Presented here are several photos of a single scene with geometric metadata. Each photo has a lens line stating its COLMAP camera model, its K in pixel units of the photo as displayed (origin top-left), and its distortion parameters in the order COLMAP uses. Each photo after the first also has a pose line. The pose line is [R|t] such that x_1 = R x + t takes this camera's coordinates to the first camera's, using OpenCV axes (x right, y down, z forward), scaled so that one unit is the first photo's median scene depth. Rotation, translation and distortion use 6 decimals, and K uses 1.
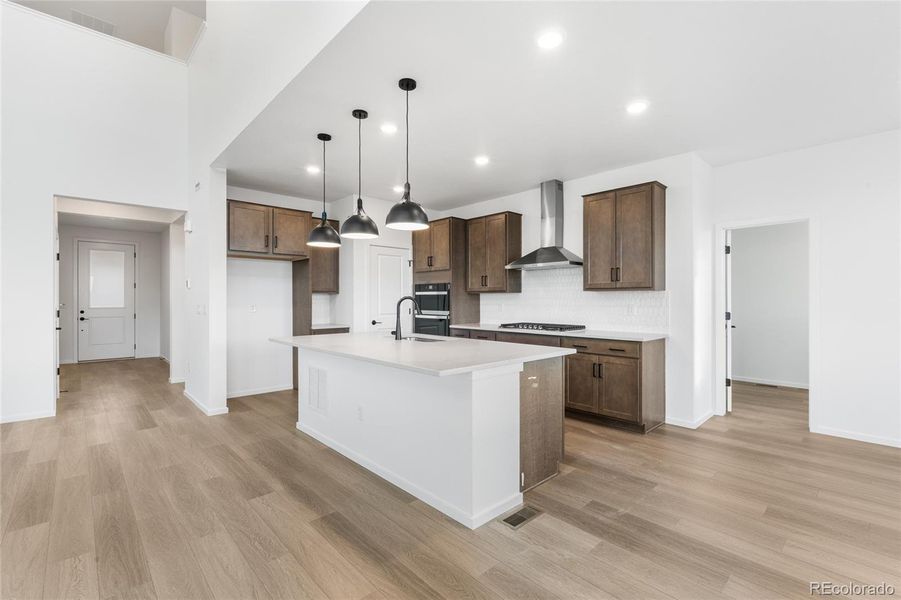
lens RADIAL K [[402.2, 0, 448.7], [0, 402.2, 302.0], [0, 0, 1]] dist [-0.008571, 0.001934]
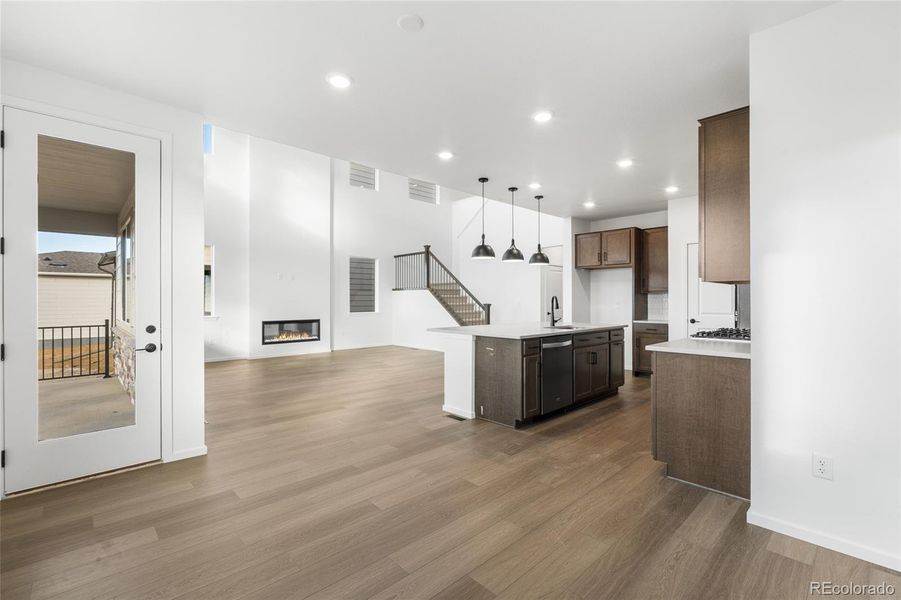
lens RADIAL K [[402.2, 0, 448.7], [0, 402.2, 298.8], [0, 0, 1]] dist [-0.008571, 0.001934]
pose [[0.012480, -0.002016, -0.999920, 1.607612], [-0.004026, 0.999990, -0.002067, 0.001624], [0.999914, 0.004051, 0.012471, 0.762698]]
